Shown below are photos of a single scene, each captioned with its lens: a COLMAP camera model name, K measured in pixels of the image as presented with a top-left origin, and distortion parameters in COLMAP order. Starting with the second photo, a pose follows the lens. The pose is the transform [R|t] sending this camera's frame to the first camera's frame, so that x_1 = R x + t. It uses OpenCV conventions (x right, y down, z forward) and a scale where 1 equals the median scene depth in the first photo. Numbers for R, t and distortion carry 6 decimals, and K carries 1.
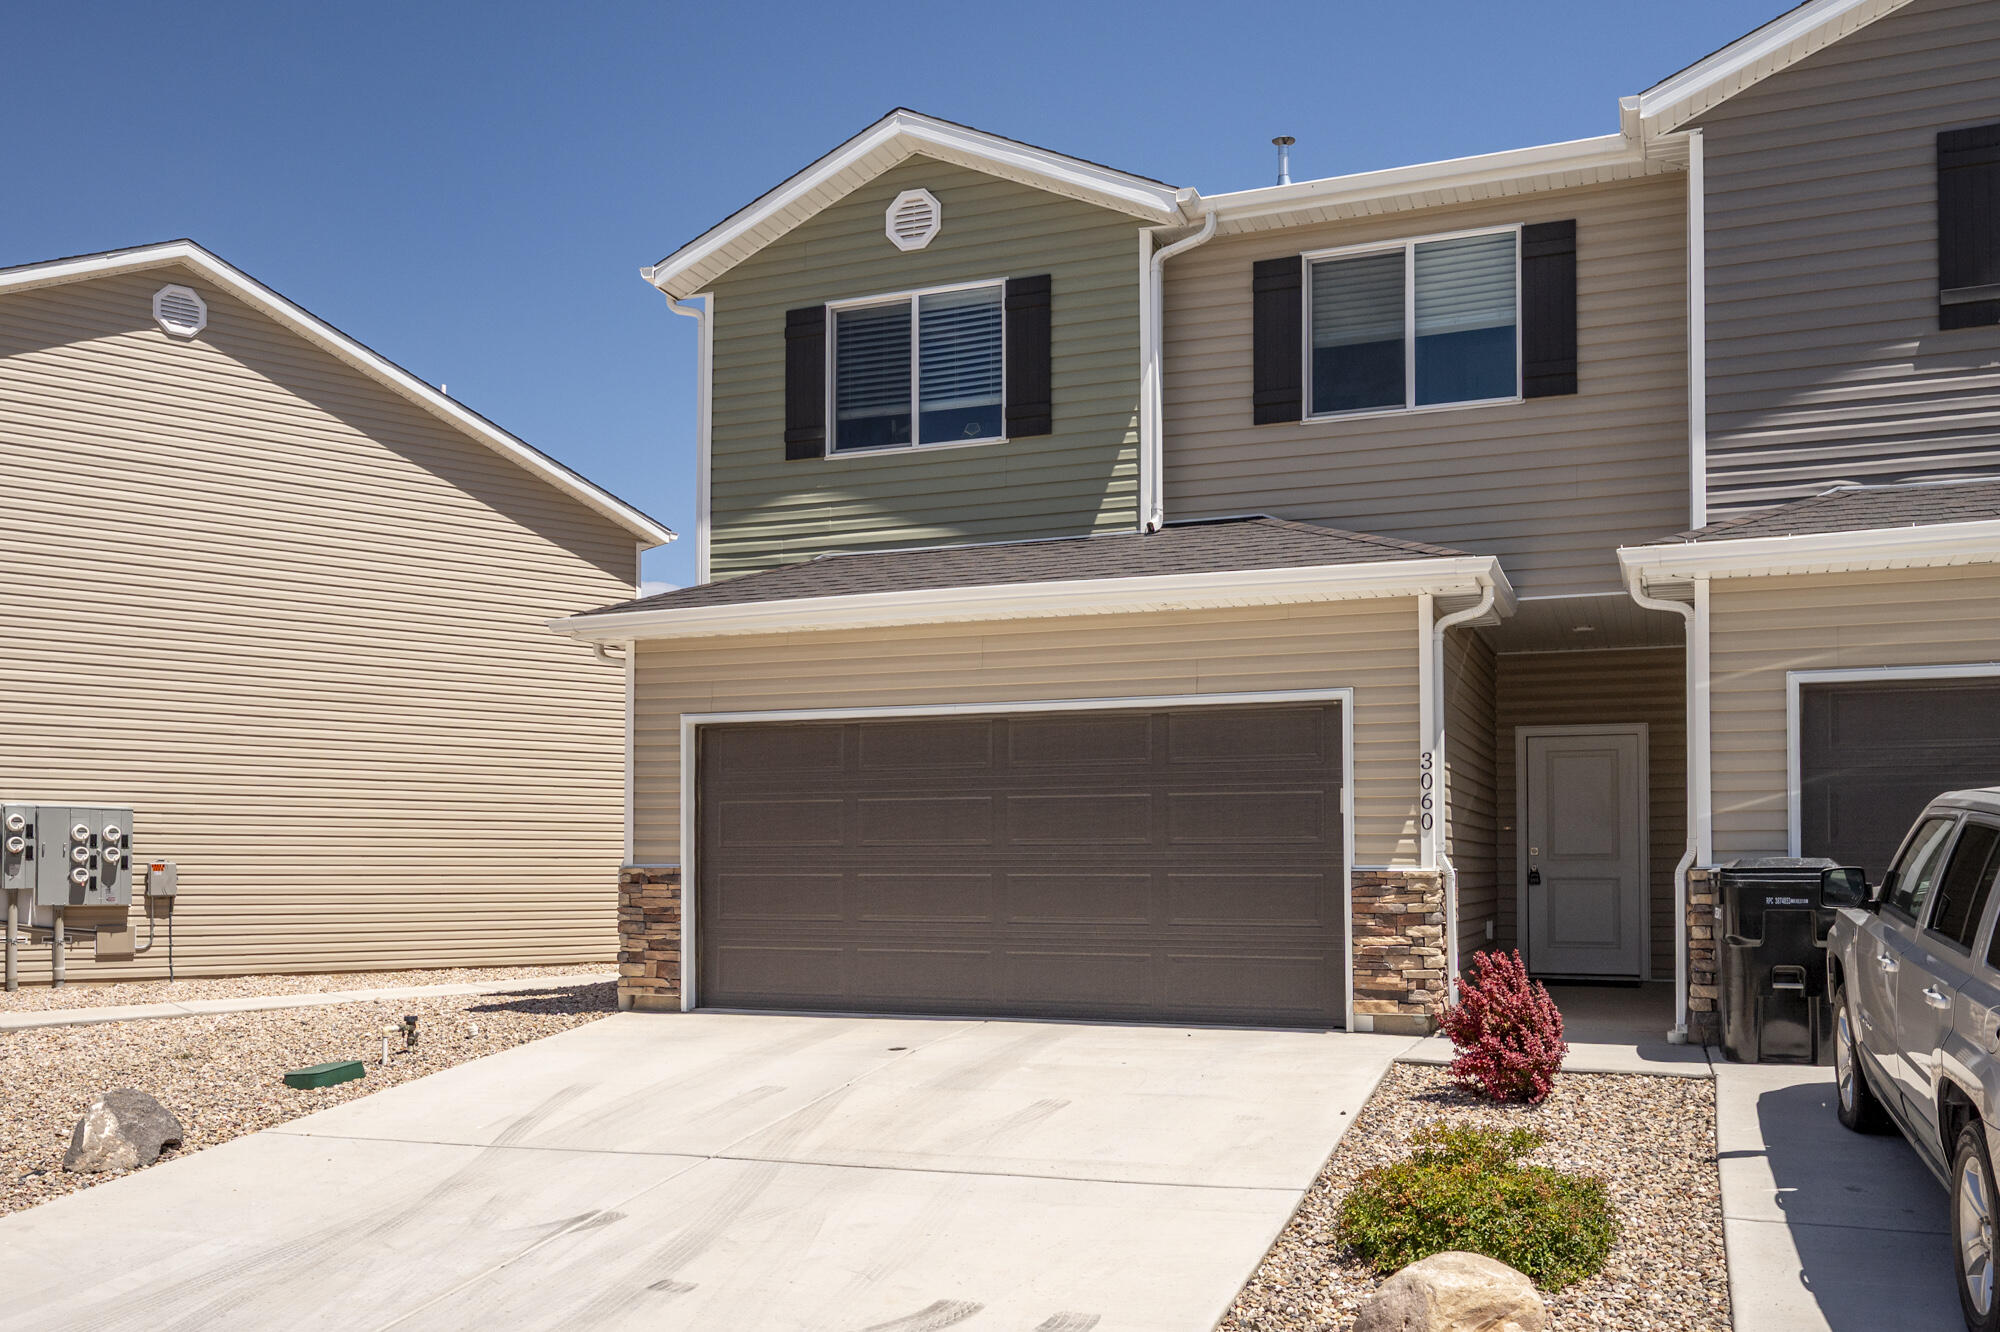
lens RADIAL K [[1597.4, 0, 1075.6], [0, 1597.4, 668.2], [0, 0, 1]] dist [-0.000367, -0.004097]
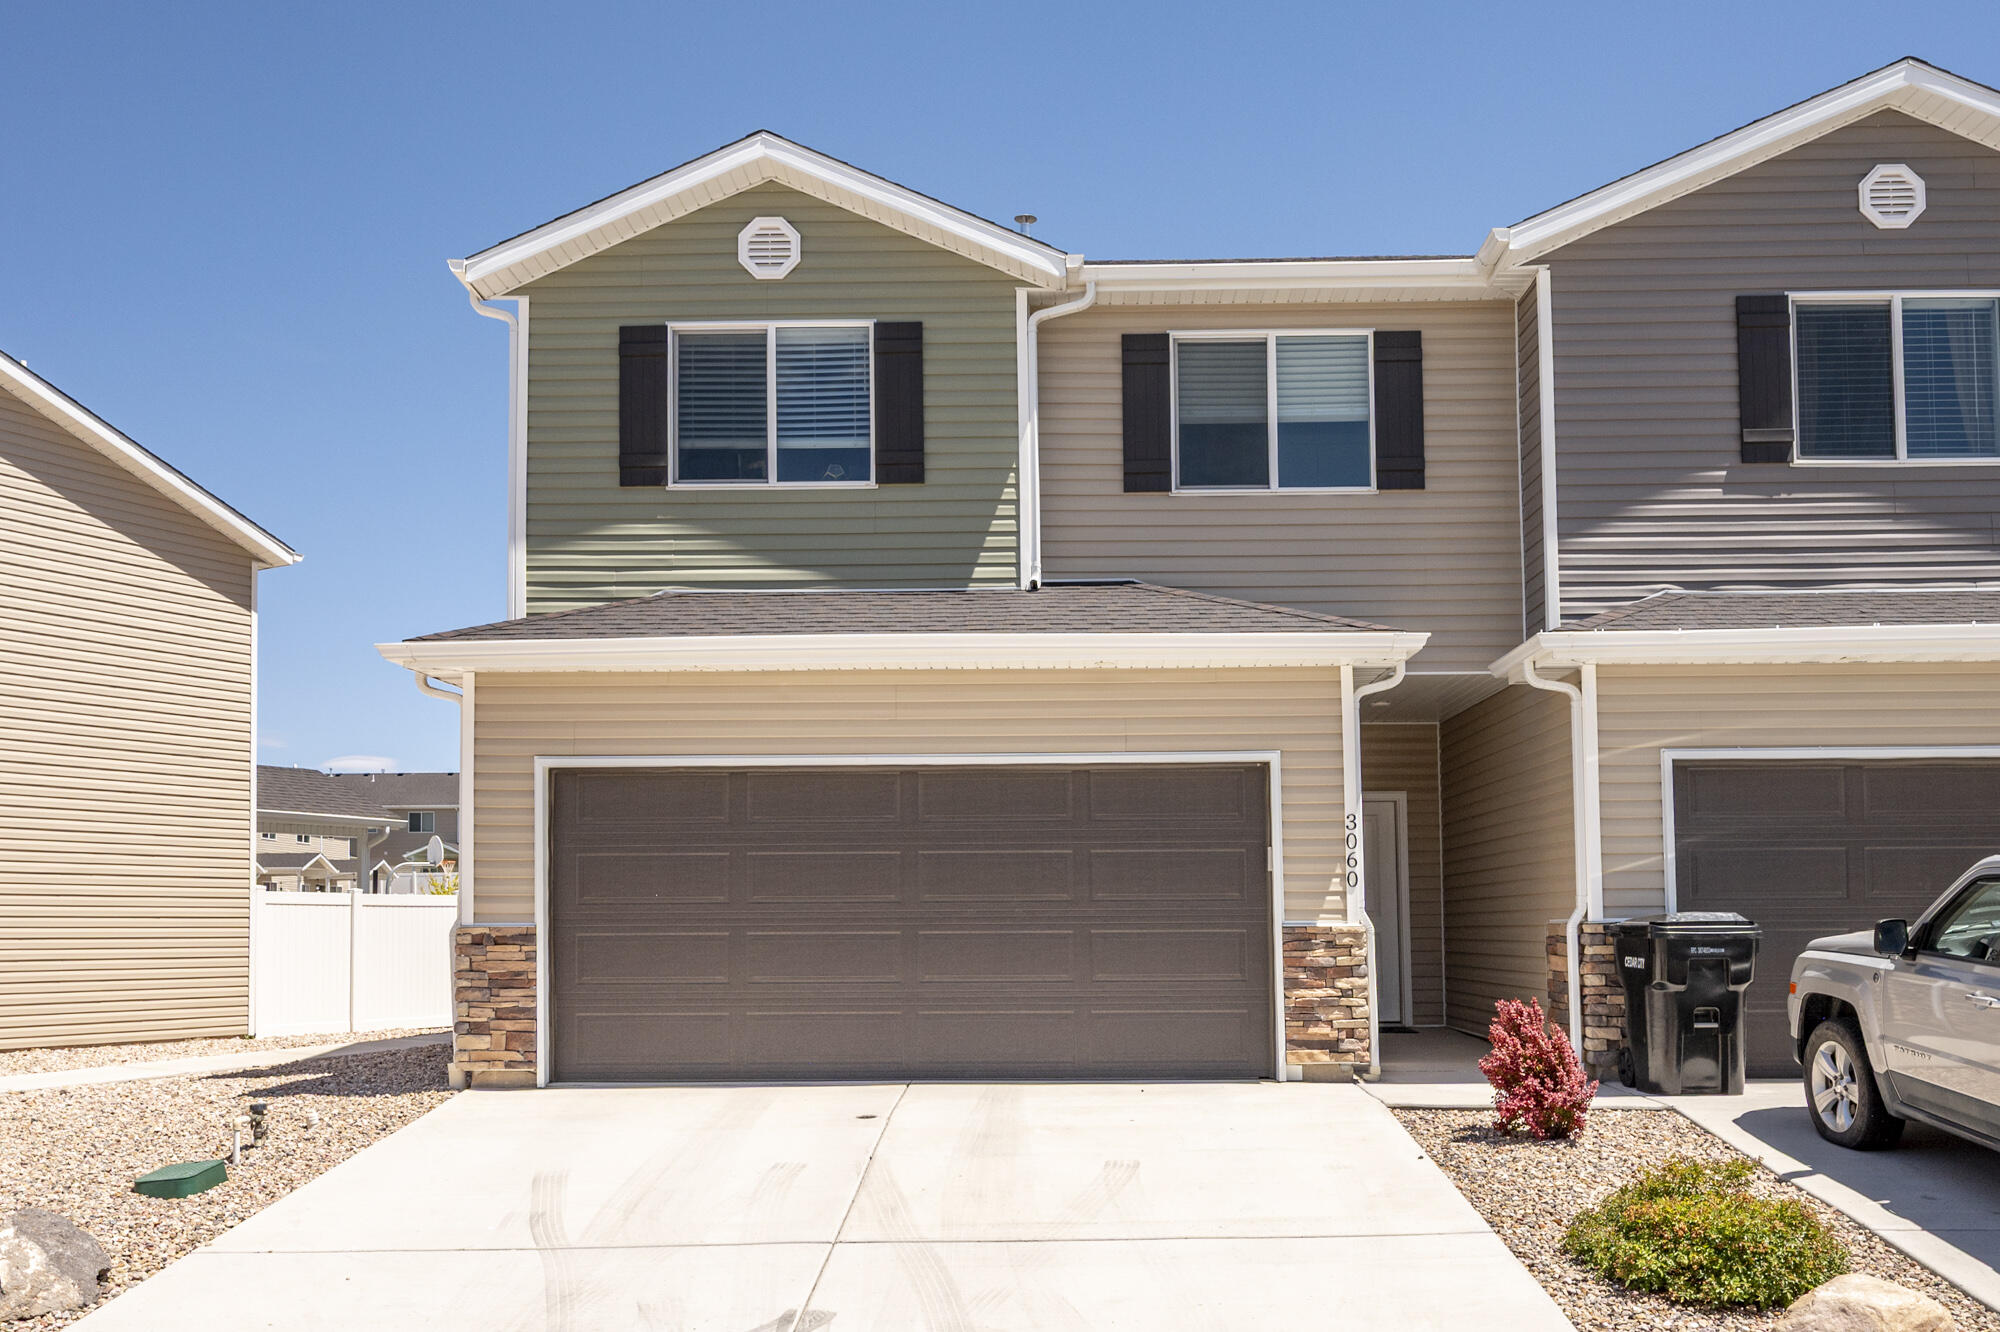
lens RADIAL K [[1565.6, 0, 993.9], [0, 1565.6, 697.2], [0, 0, 1]] dist [-0.001454, 0.000125]
pose [[0.944313, 0.043327, 0.326183, -0.299218], [-0.036103, 0.998951, -0.028170, 0.011261], [-0.327061, 0.014825, 0.944887, 0.080637]]
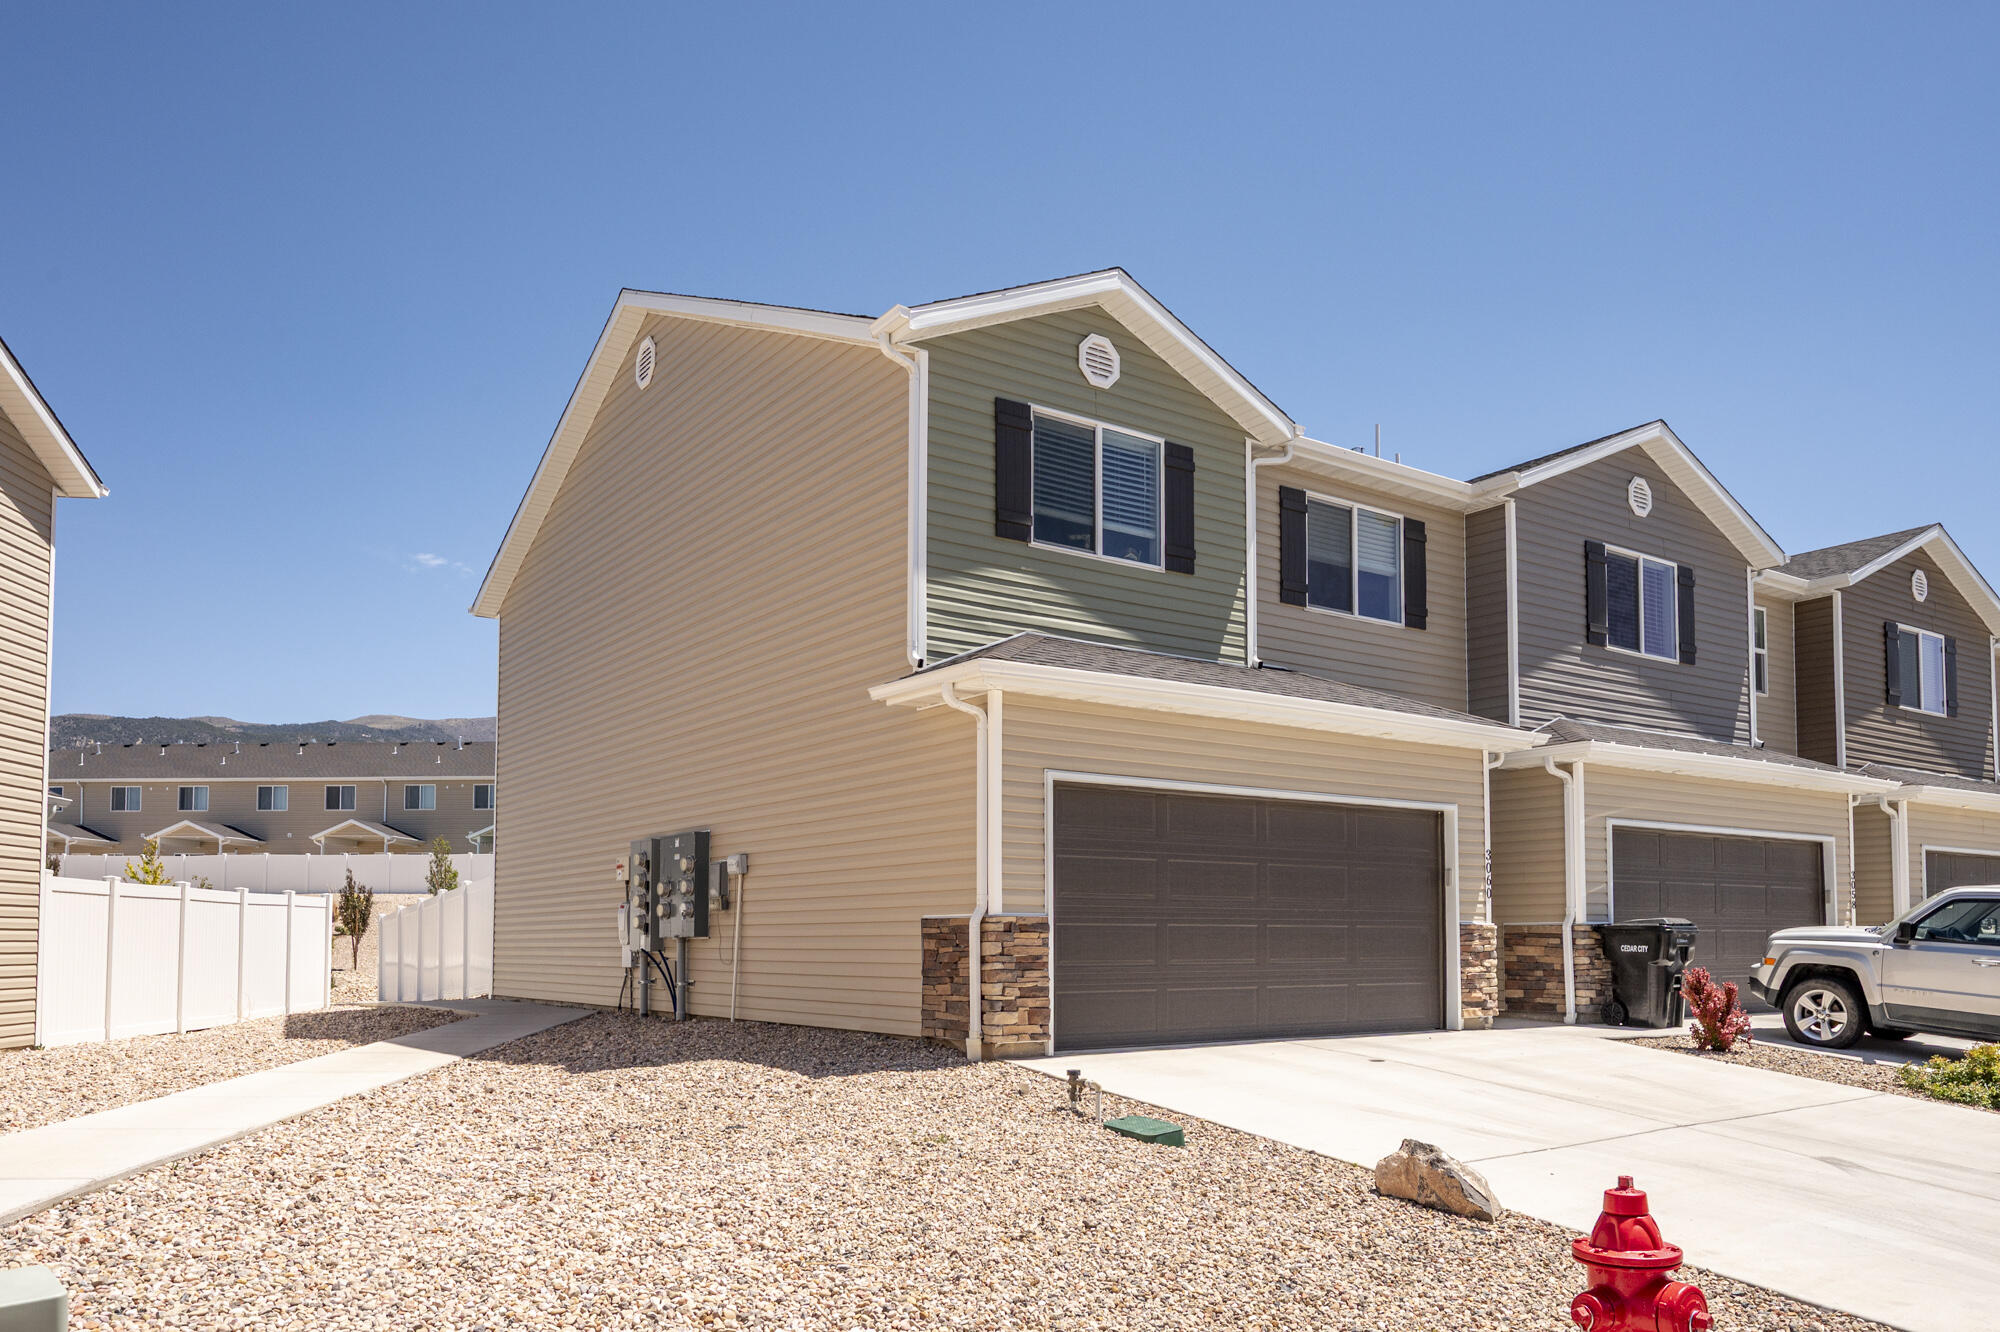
lens RADIAL K [[1359.2, 0, 1002.2], [0, 1359.2, 727.1], [0, 0, 1]] dist [-0.000119, 0.001720]
pose [[0.588366, 0.124884, 0.798892, -0.993588], [-0.102580, 0.991547, -0.079452, 0.076341], [-0.802061, -0.035203, 0.596203, 0.504215]]
